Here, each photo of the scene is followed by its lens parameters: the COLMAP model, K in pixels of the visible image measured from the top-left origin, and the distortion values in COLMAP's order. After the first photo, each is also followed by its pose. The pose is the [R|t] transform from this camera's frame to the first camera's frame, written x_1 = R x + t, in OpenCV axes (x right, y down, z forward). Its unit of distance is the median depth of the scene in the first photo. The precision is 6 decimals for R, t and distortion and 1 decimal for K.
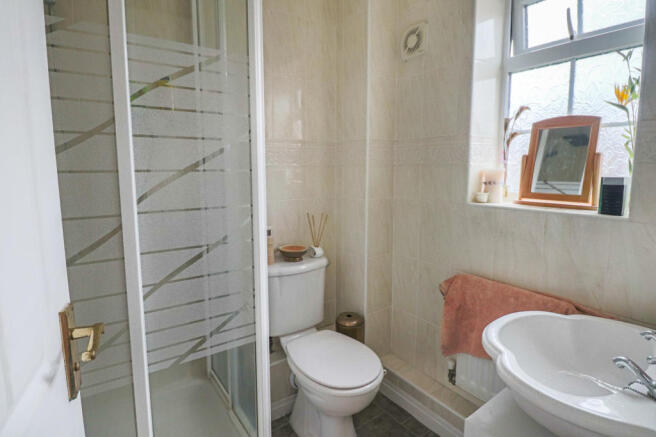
lens RADIAL K [[348.0, 0, 327.4], [0, 348.0, 202.9], [0, 0, 1]] dist [-0.000282, -0.000282]
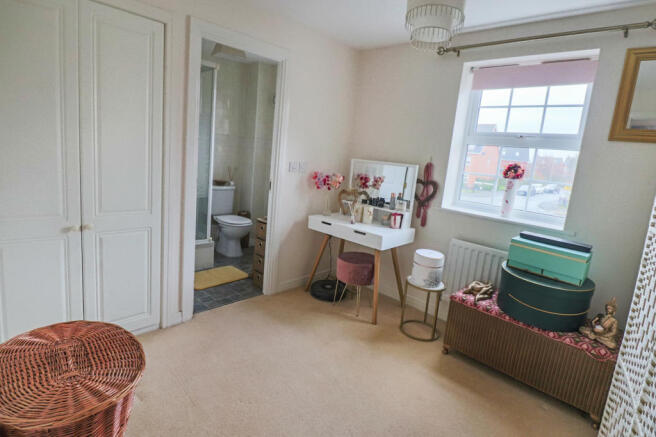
lens RADIAL K [[348.0, 0, 327.4], [0, 348.0, 202.9], [0, 0, 1]] dist [-0.000282, -0.000282]
pose [[0.978206, 0.057548, 0.199501, 0.144741], [-0.065199, 0.997359, 0.031992, 0.155670], [-0.197133, -0.044302, 0.979375, -1.438305]]
